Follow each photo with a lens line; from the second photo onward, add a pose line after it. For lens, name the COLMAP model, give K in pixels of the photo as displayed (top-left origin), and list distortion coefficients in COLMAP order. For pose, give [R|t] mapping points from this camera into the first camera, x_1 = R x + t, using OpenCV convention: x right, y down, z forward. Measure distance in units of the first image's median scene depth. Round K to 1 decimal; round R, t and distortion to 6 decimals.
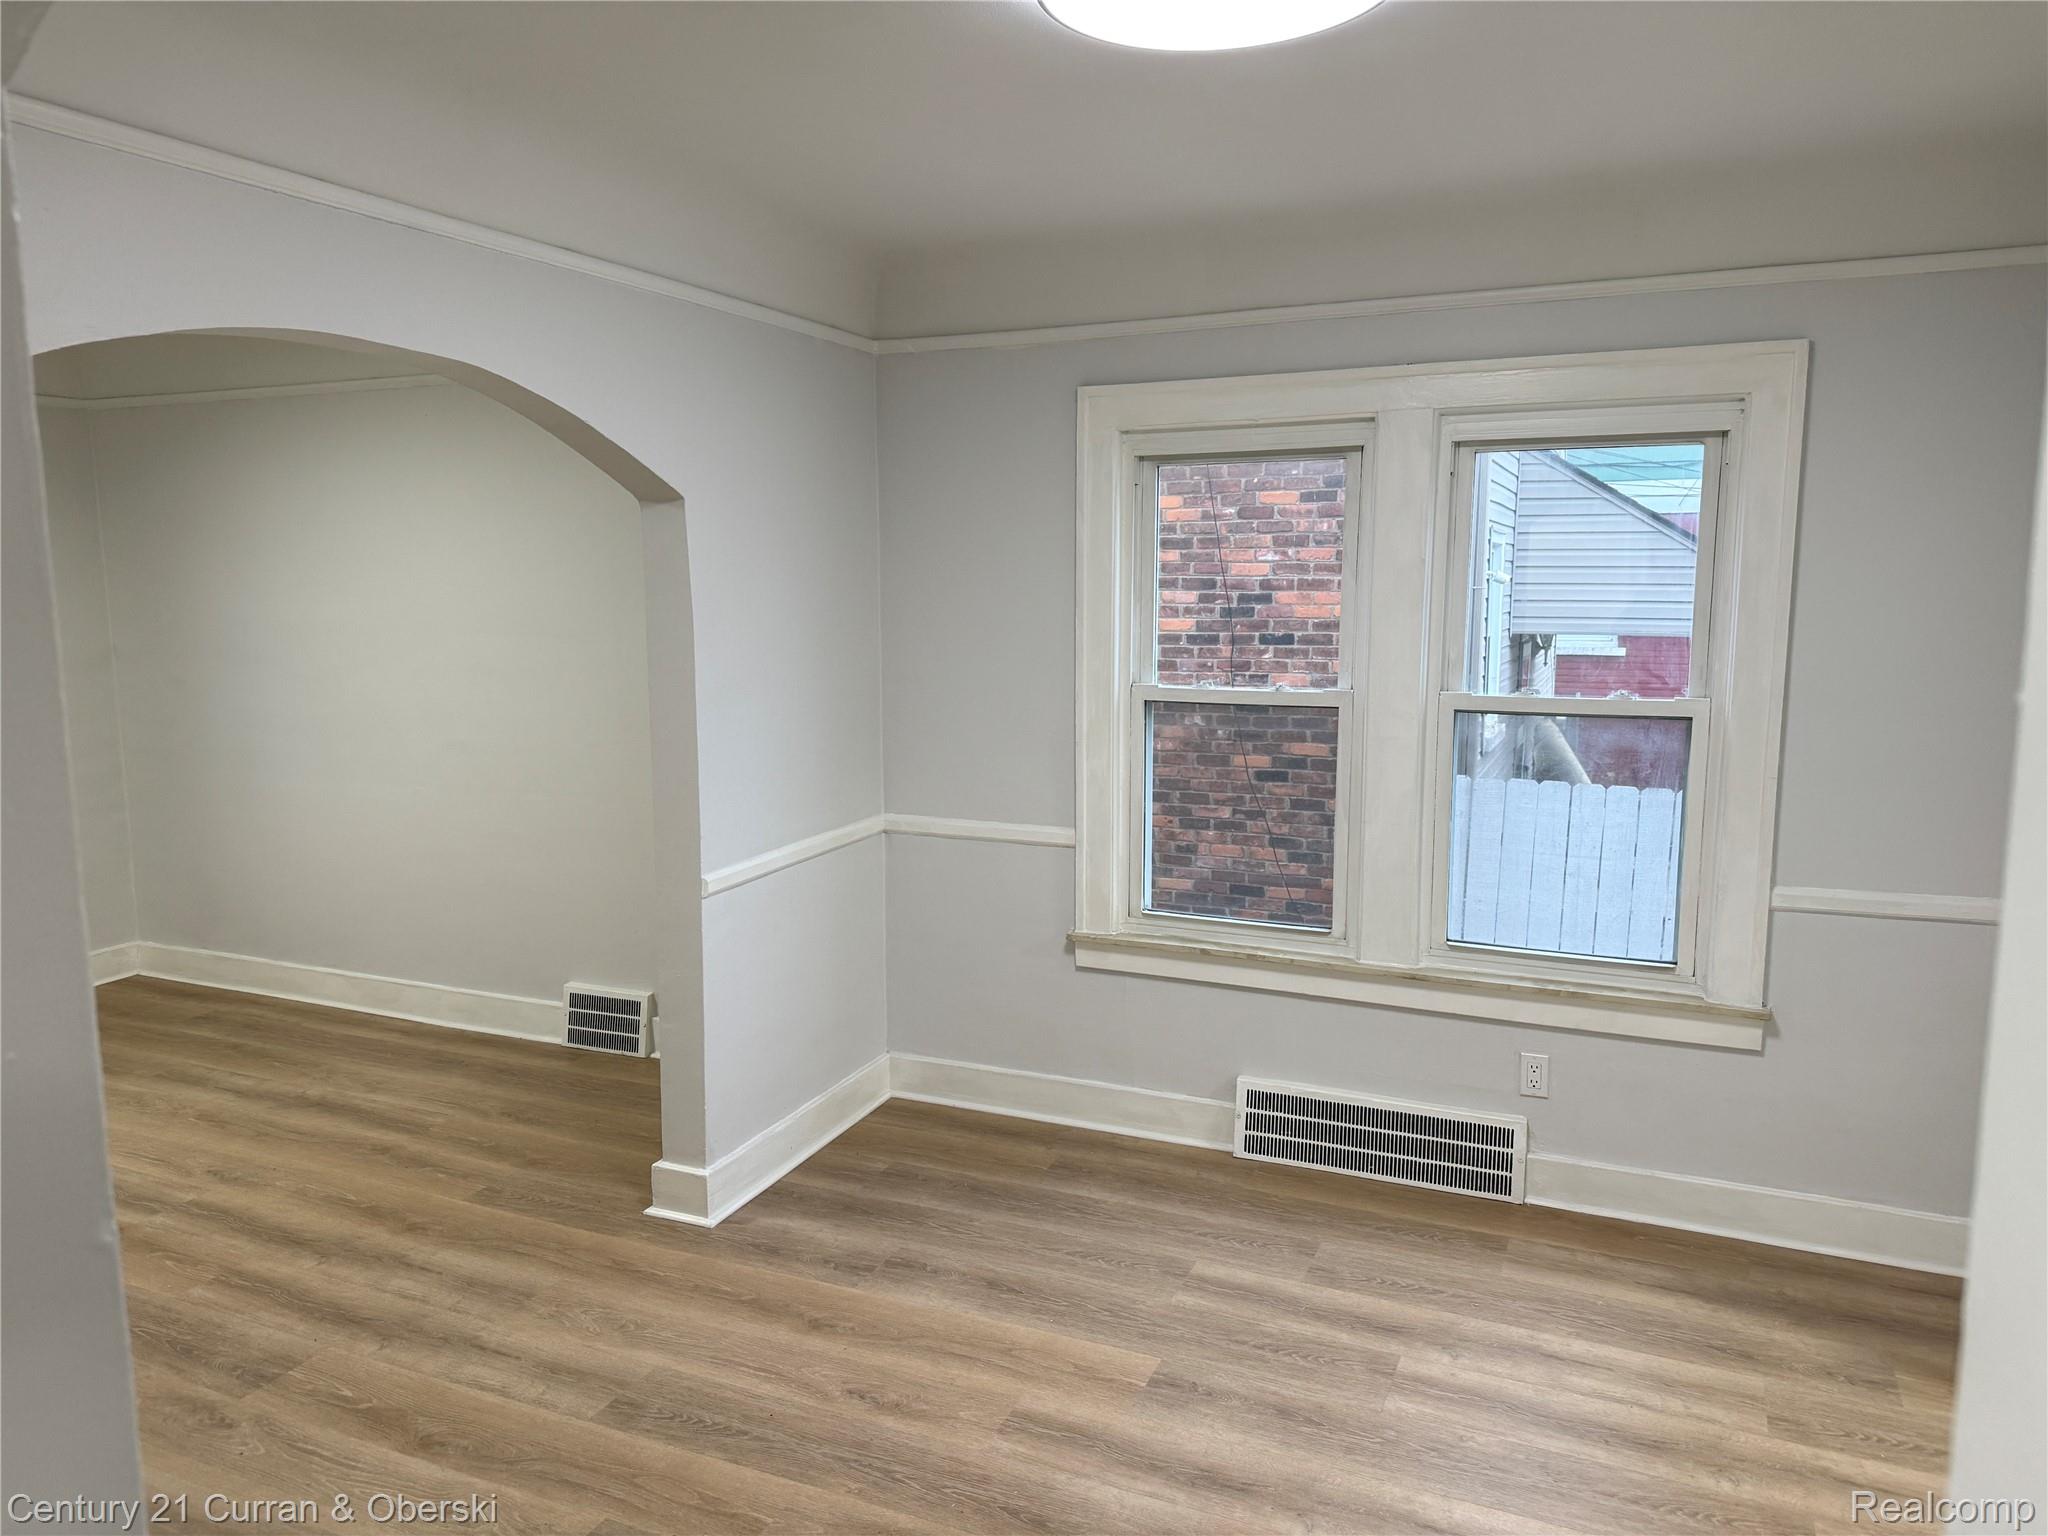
lens RADIAL K [[1423.1, 0, 1024.0], [0, 1423.1, 768.0], [0, 0, 1]] dist [0.142692, -0.223041]
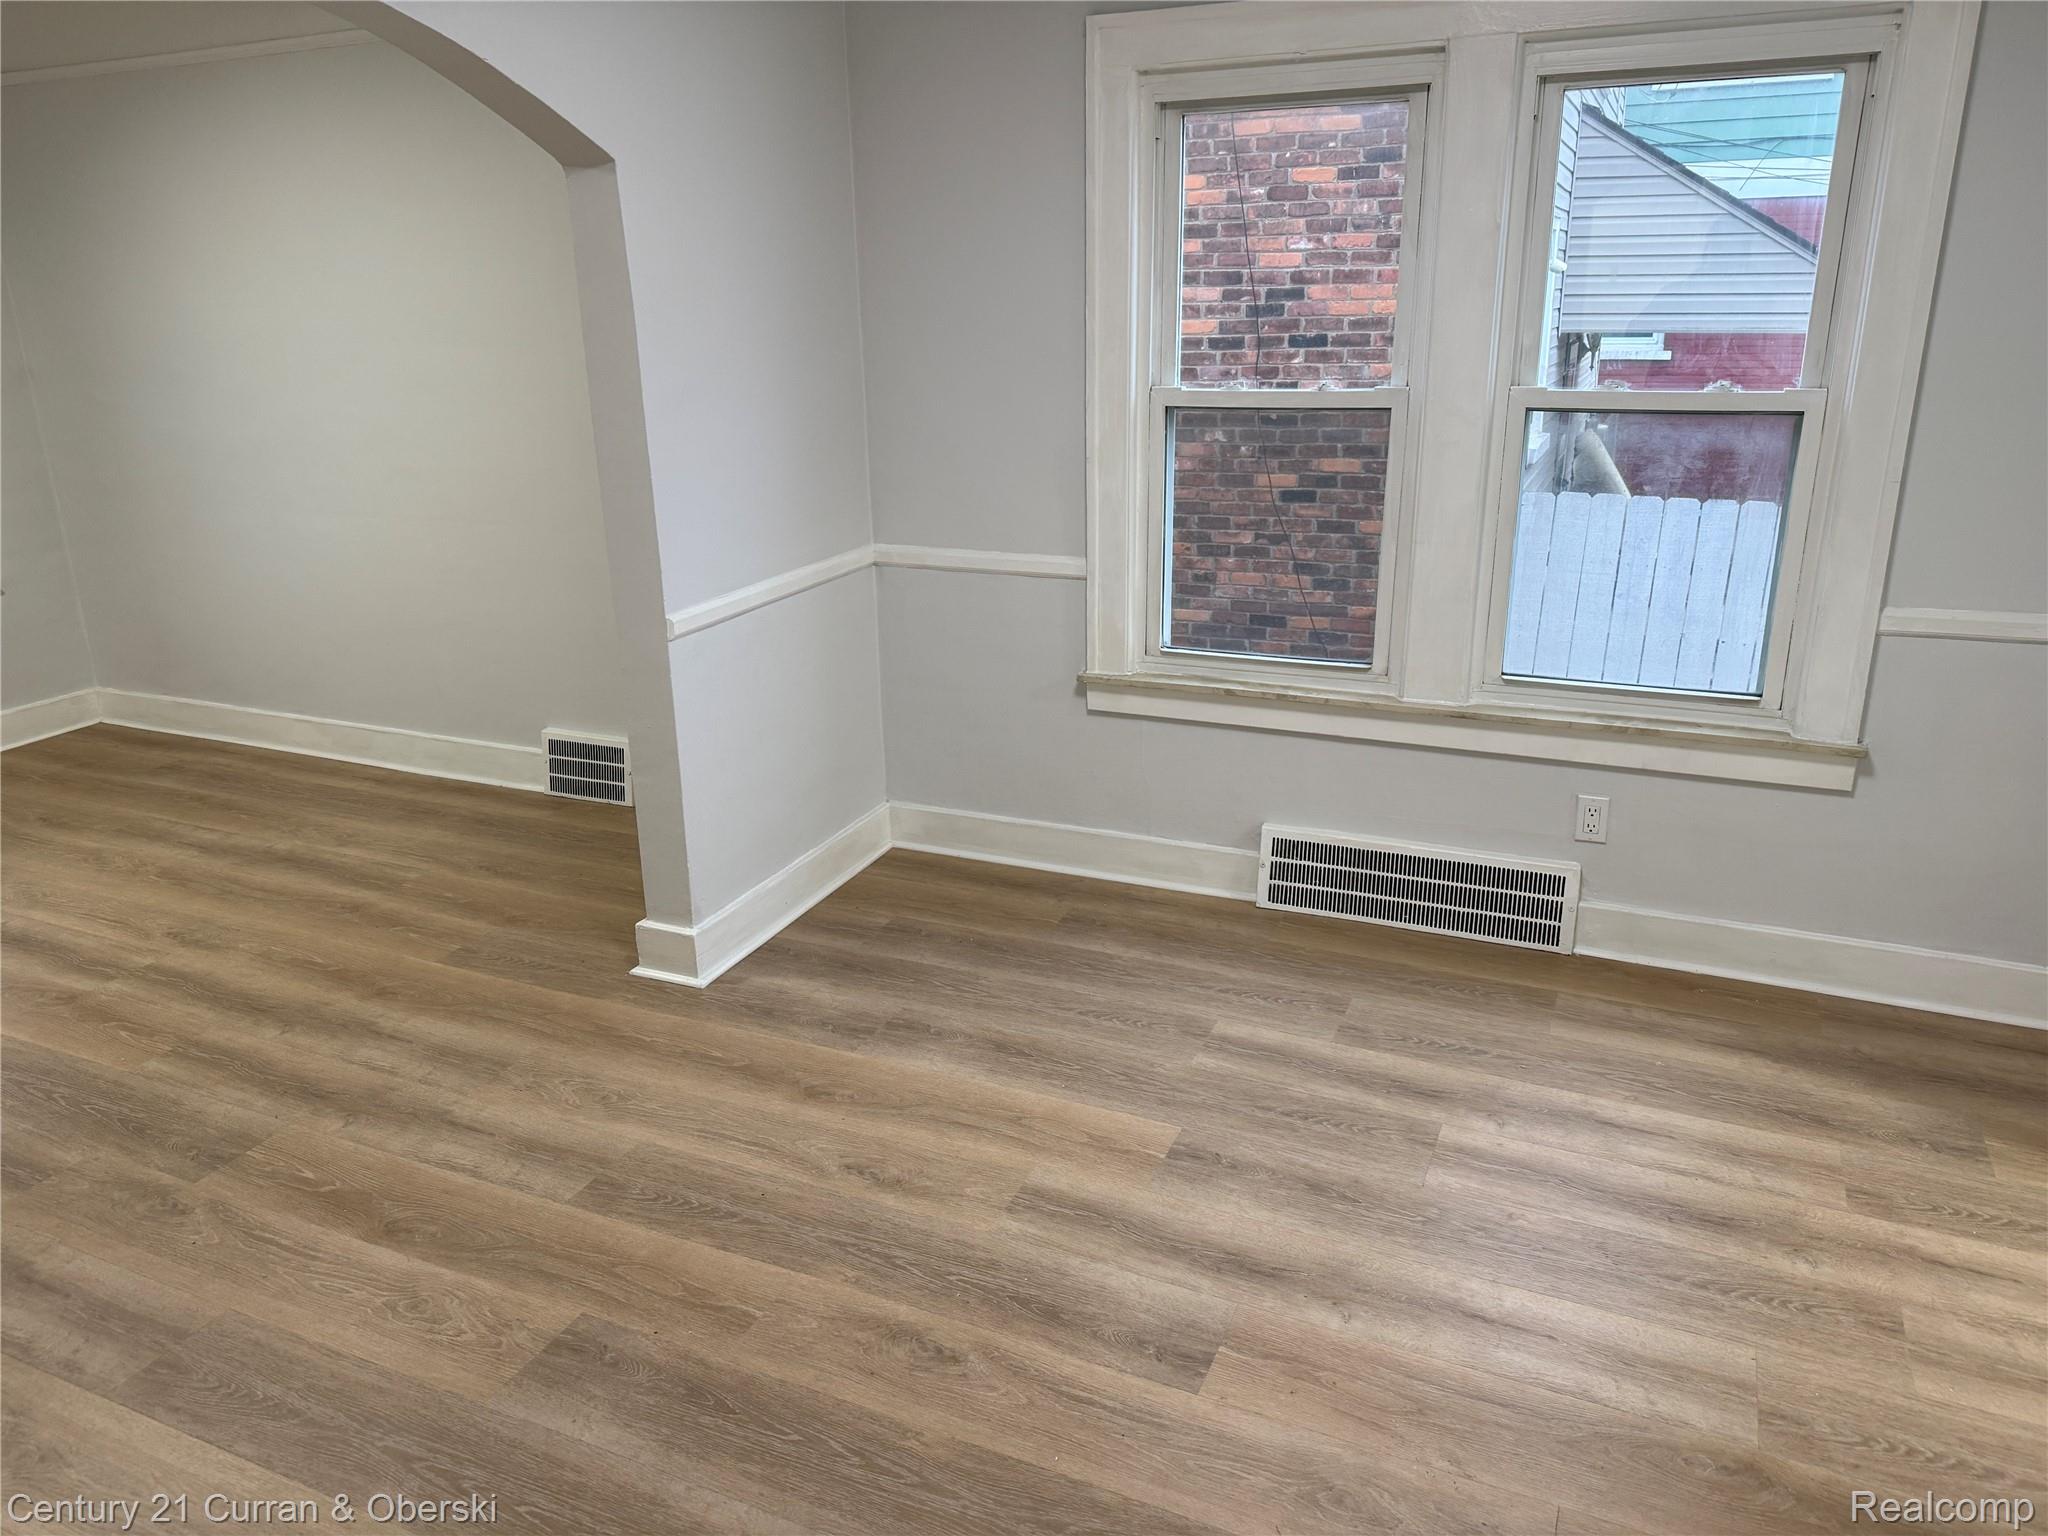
lens RADIAL K [[1437.0, 0, 1020.9], [0, 1437.0, 758.0], [0, 0, 1]] dist [0.055227, -0.066669]
pose [[0.999857, -0.012860, -0.010996, 0.003776], [0.014623, 0.983688, 0.179287, 0.005503], [0.008512, -0.179422, 0.983735, 0.108247]]
